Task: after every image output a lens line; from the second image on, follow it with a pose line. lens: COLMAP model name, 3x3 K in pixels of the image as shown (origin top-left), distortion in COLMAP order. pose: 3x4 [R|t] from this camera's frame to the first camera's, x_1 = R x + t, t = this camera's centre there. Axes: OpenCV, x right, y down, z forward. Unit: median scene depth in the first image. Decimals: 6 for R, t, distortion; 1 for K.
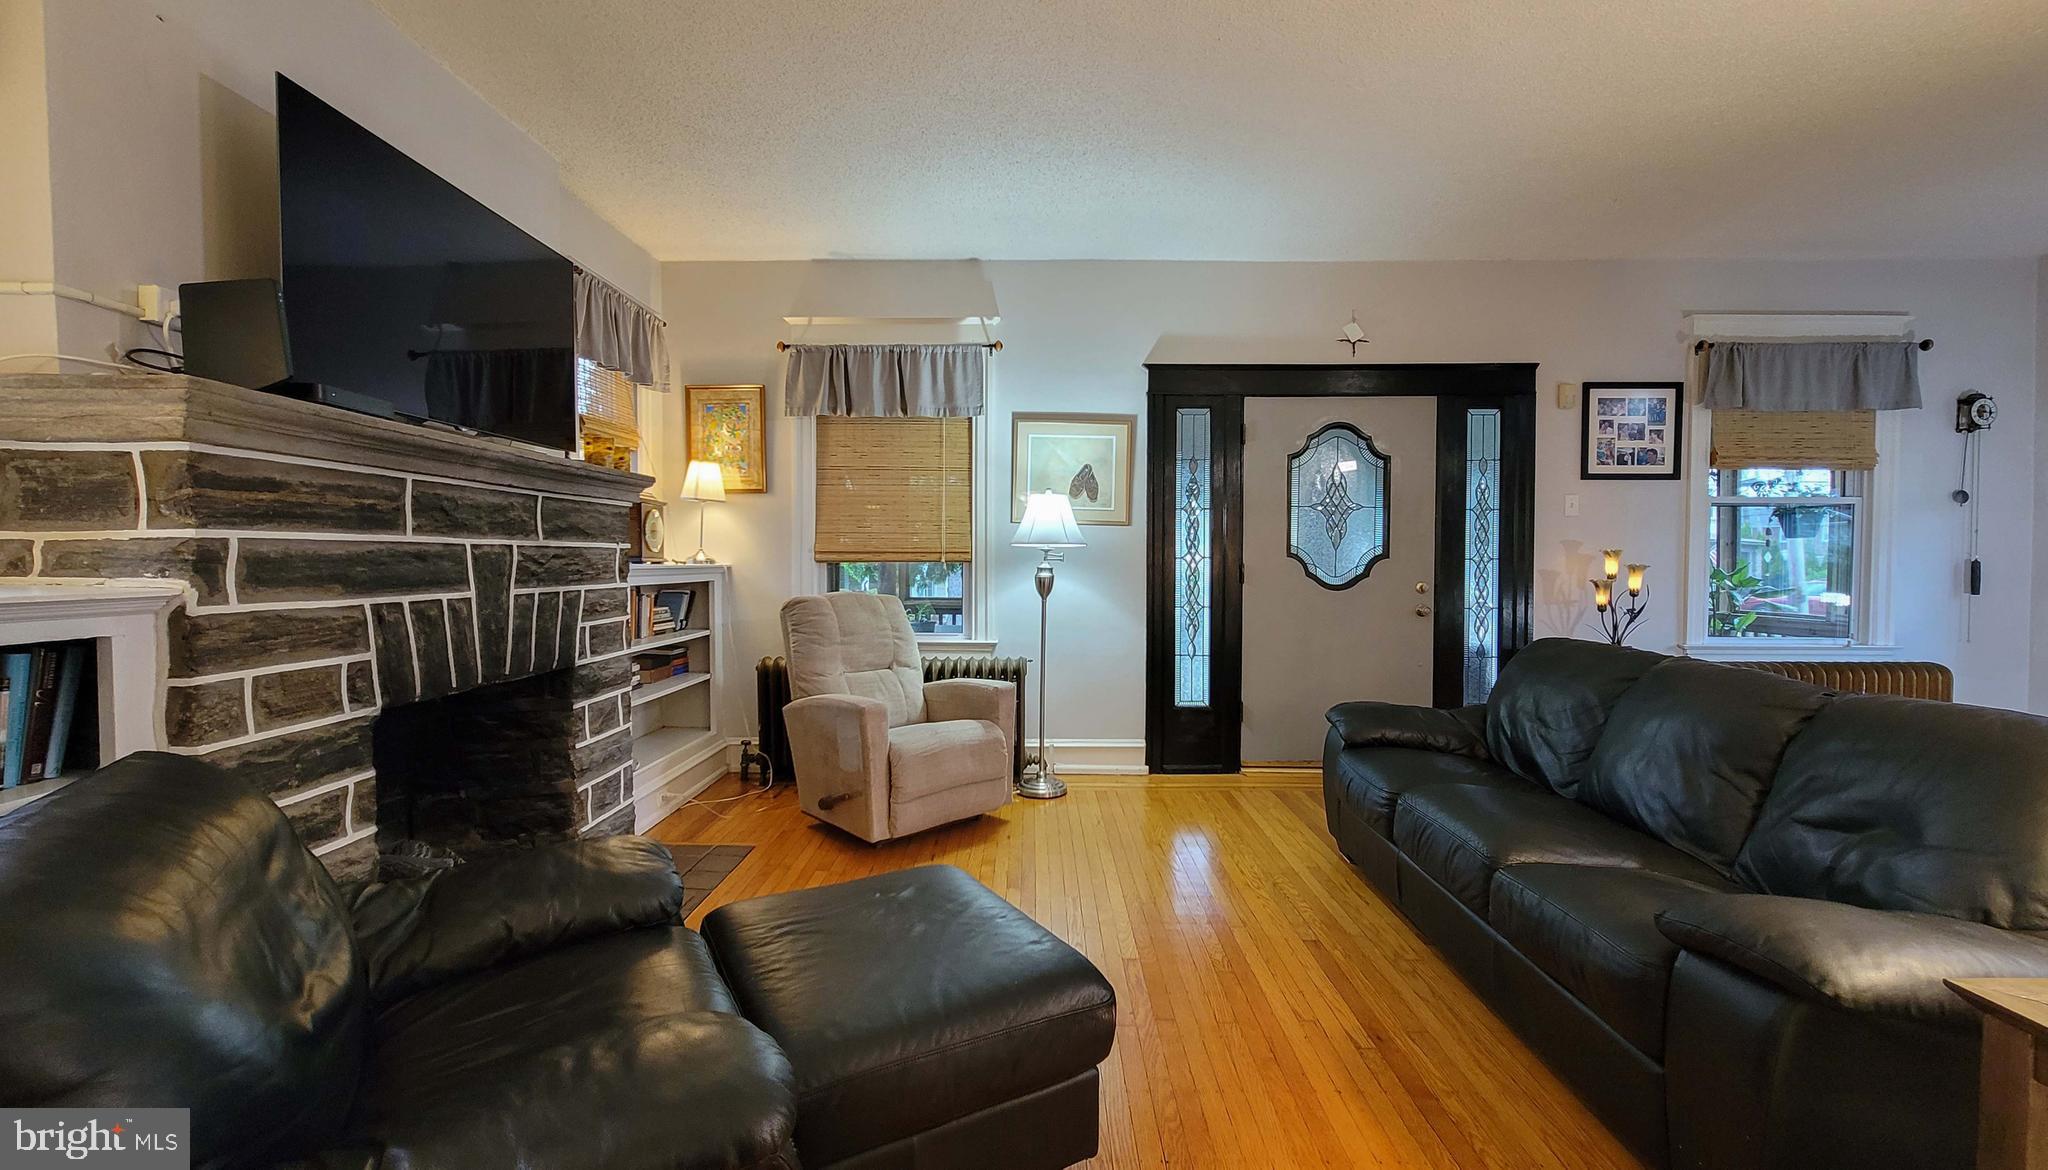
lens RADIAL K [[842.0, 0, 1022.4], [0, 842.0, 568.7], [0, 0, 1]] dist [0.000515, 0.000694]
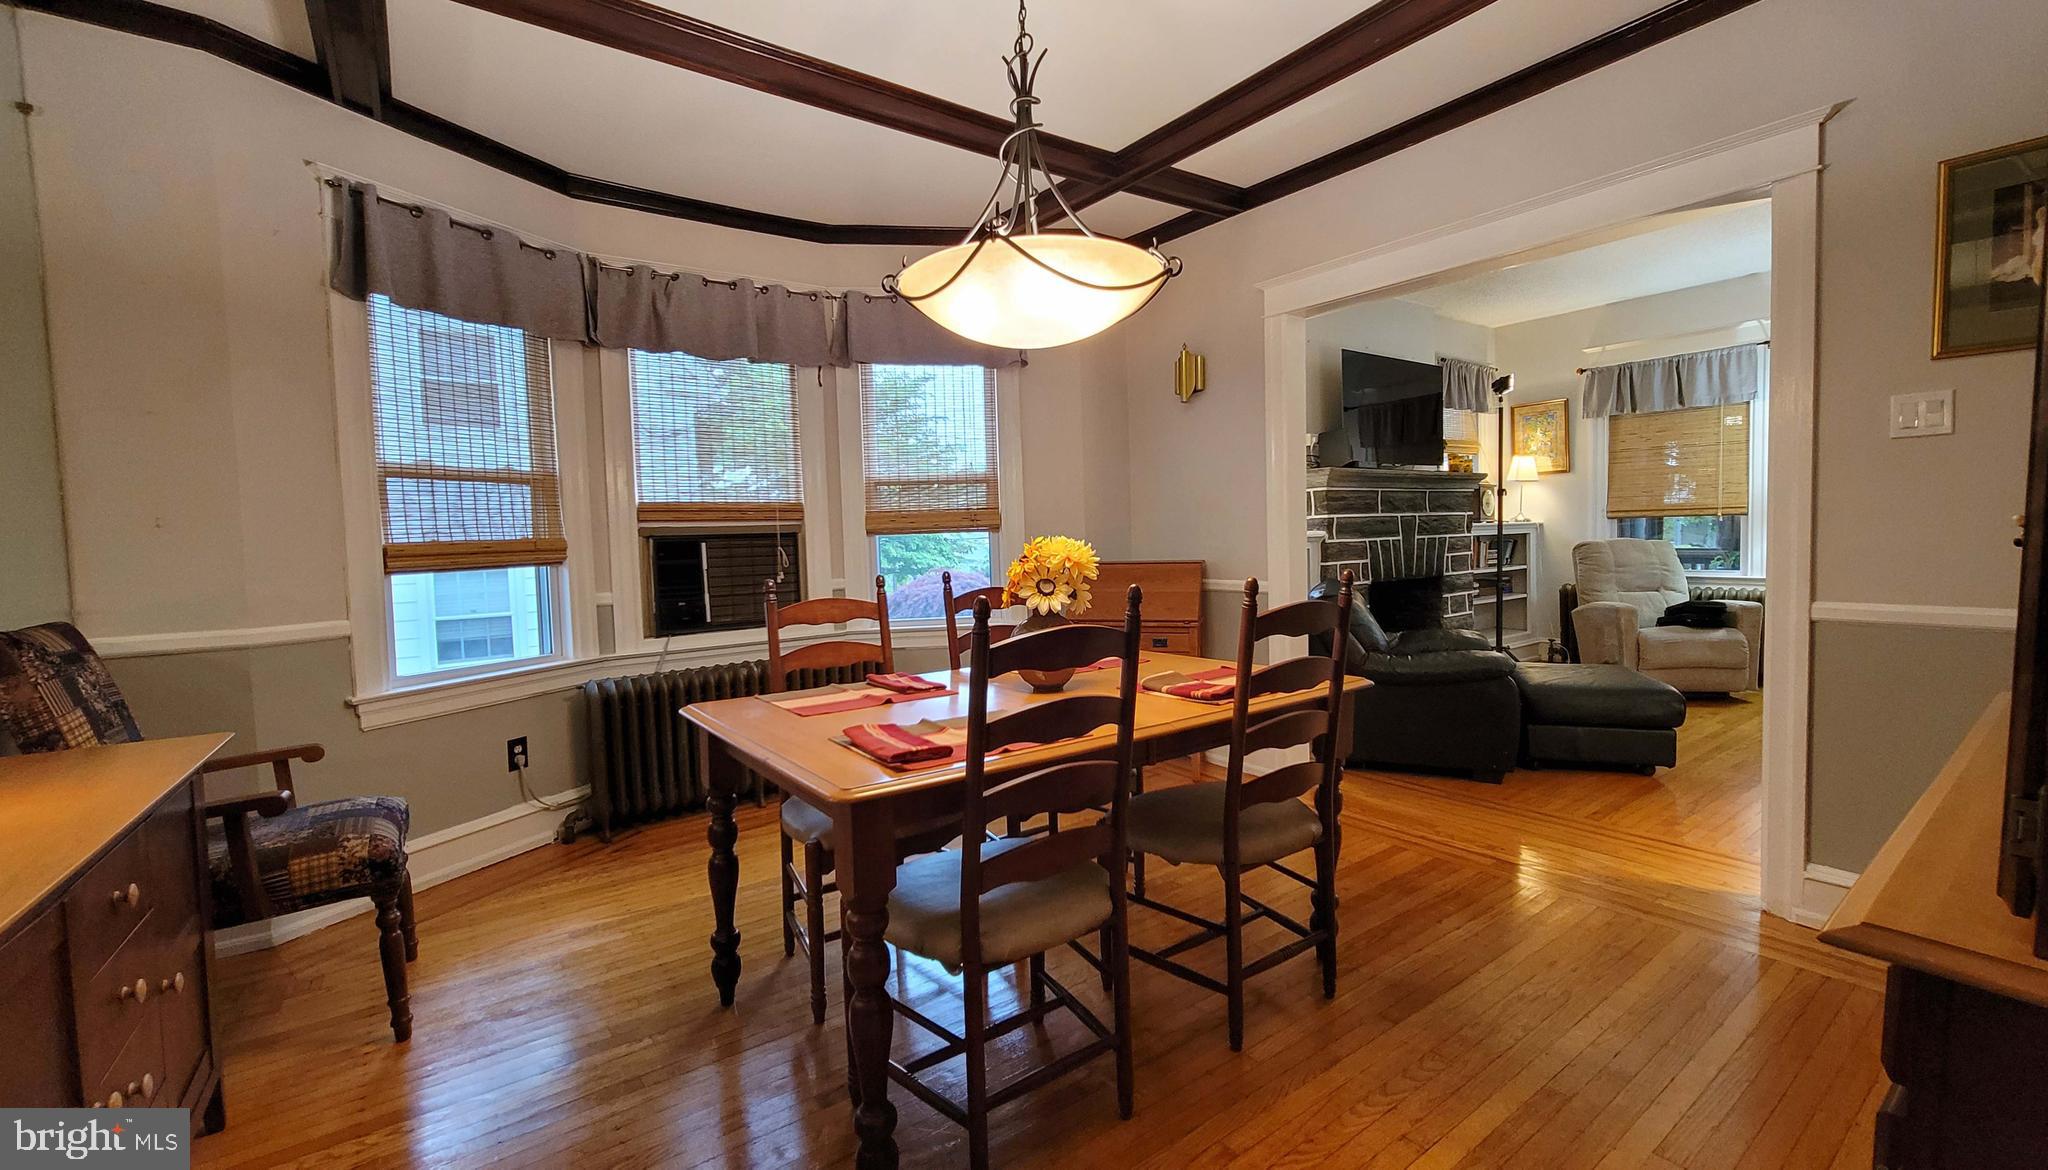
lens RADIAL K [[842.0, 0, 1033.3], [0, 842.0, 576.1], [0, 0, 1]] dist [0.000515, 0.000694]
pose [[0.602771, 0.022655, -0.797593, 0.319032], [0.020010, 0.998853, 0.043493, 0.008130], [0.797663, -0.042176, 0.601626, -0.657161]]
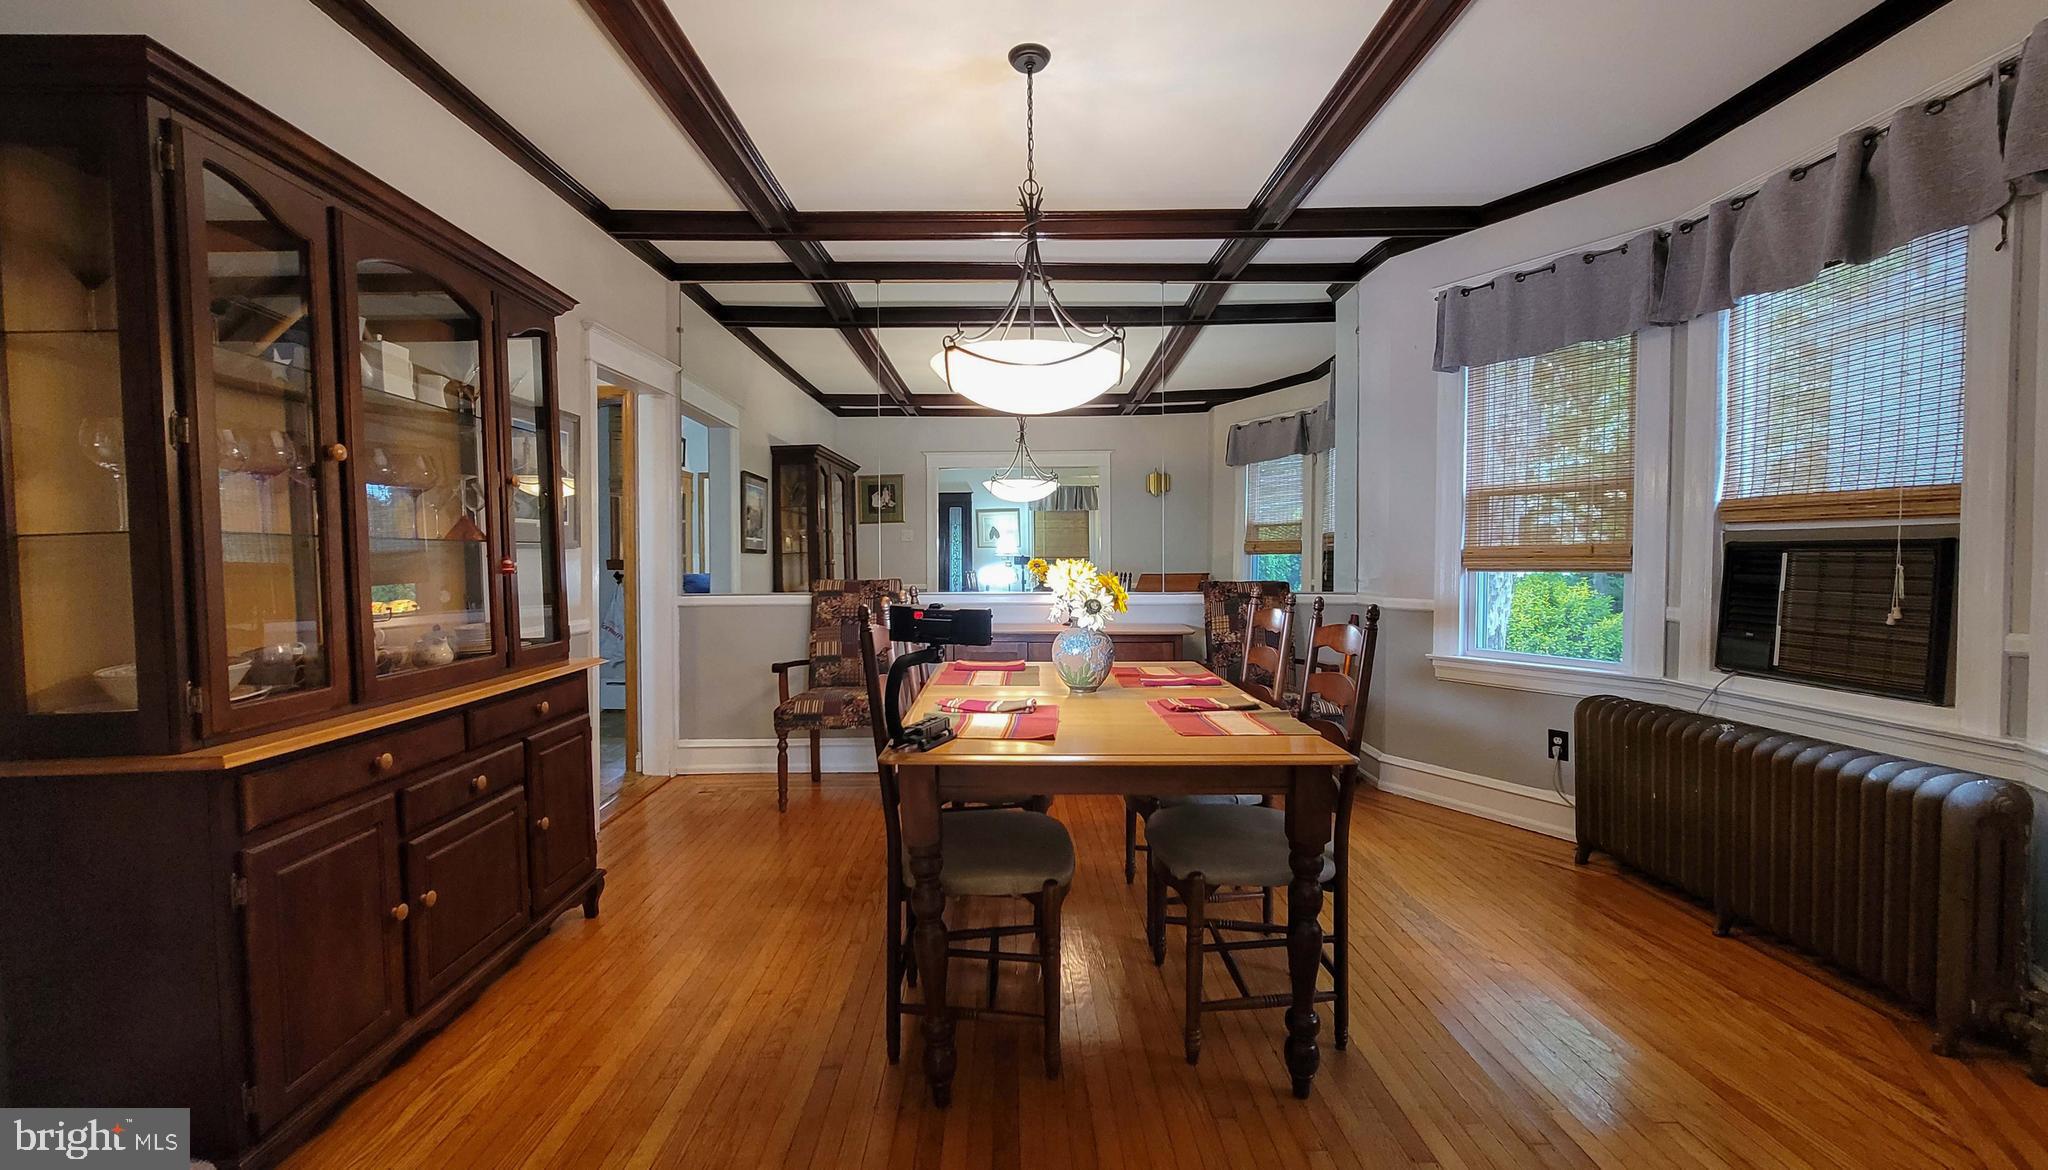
lens RADIAL K [[842.0, 0, 1024.2], [0, 842.0, 574.1], [0, 0, 1]] dist [0.000515, 0.000694]
pose [[-0.999307, 0.005407, -0.036838, -0.018795], [0.004110, 0.999372, 0.035195, -0.003844], [0.037006, 0.035020, -0.998701, 0.209630]]
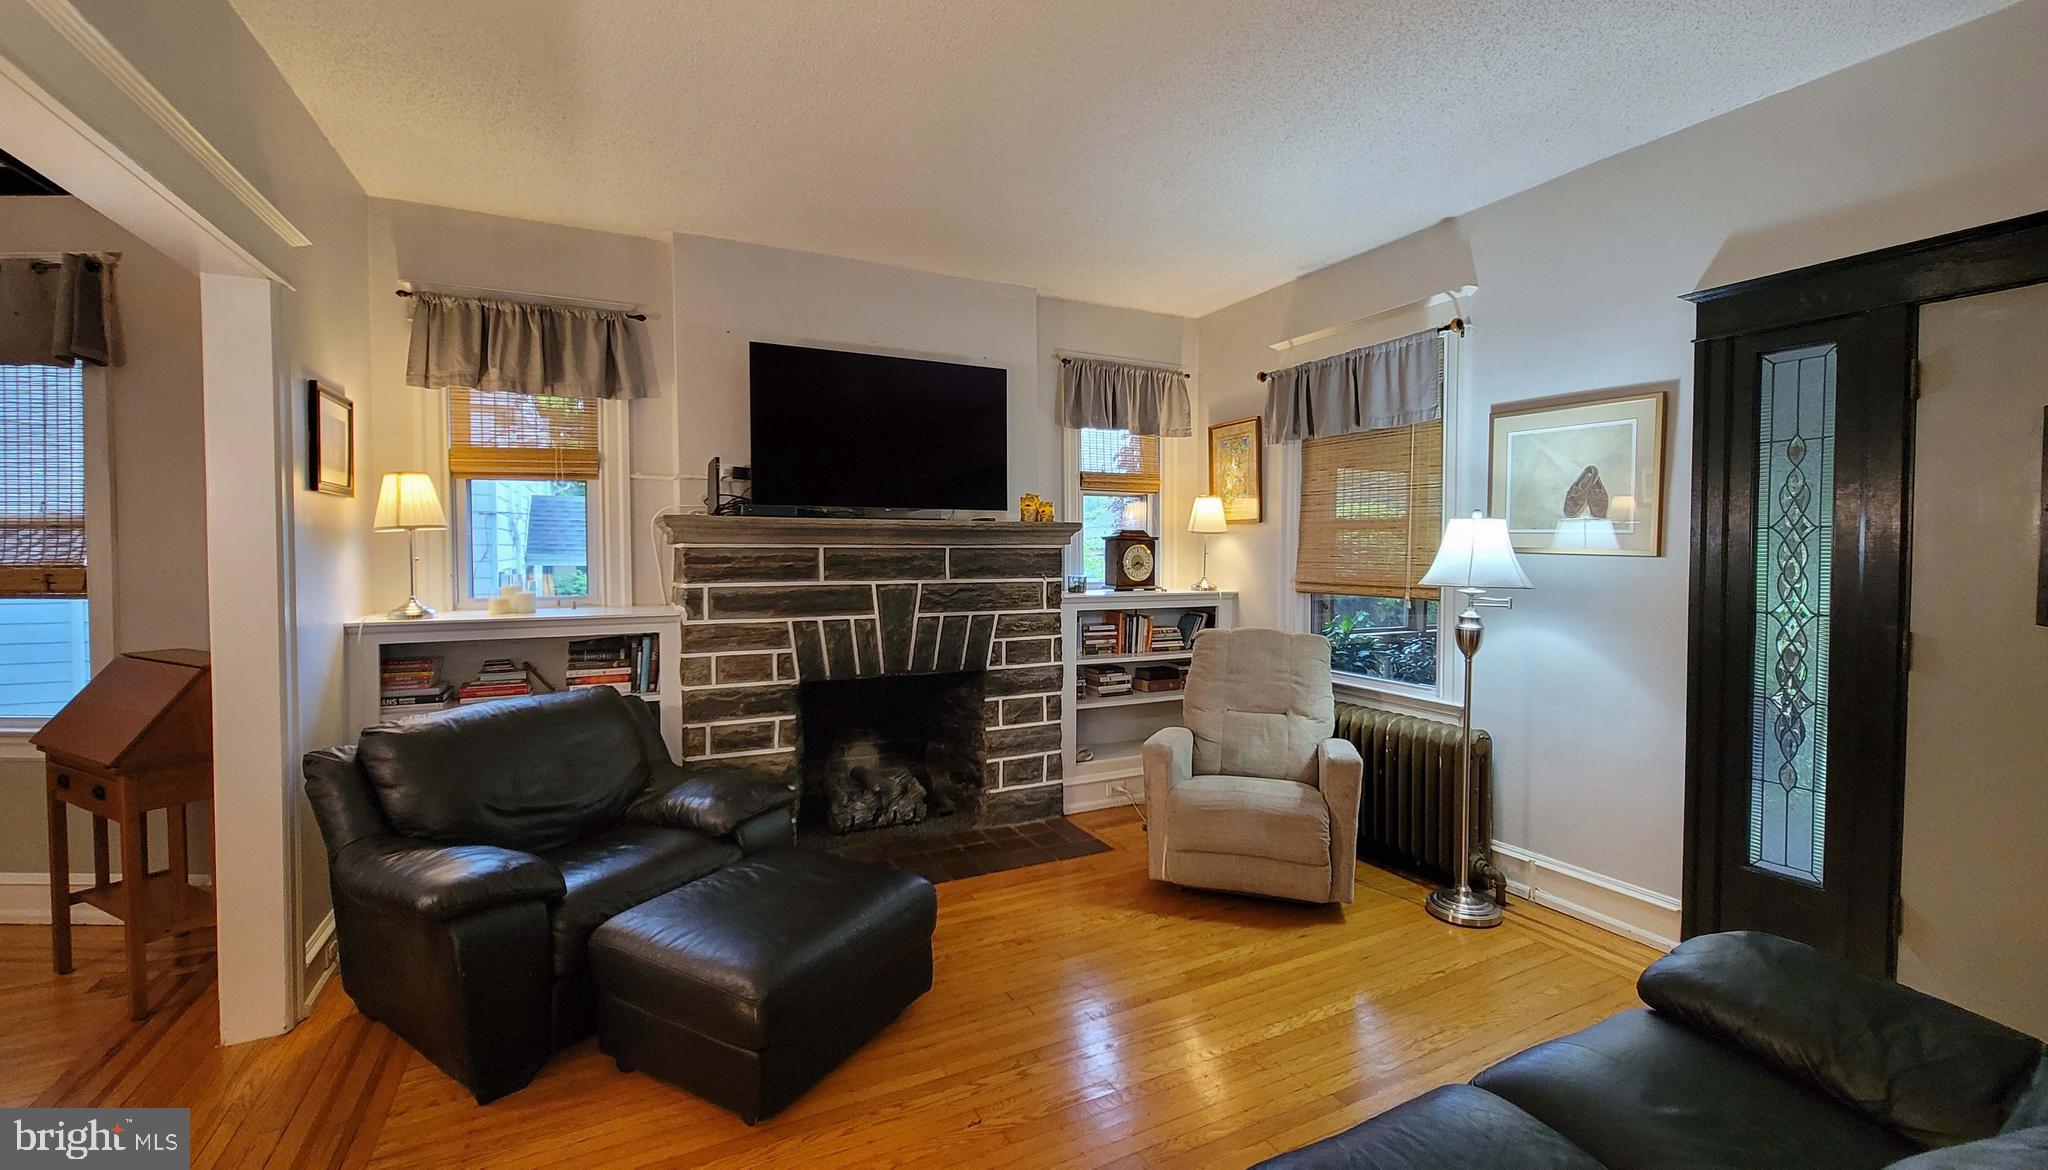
lens RADIAL K [[842.0, 0, 1030.6], [0, 842.0, 572.5], [0, 0, 1]] dist [0.000515, 0.000694]
pose [[0.466144, 0.023162, -0.884405, 0.483876], [-0.012014, 0.999731, 0.019850, -0.048274], [0.884627, 0.001372, 0.466297, 0.294626]]
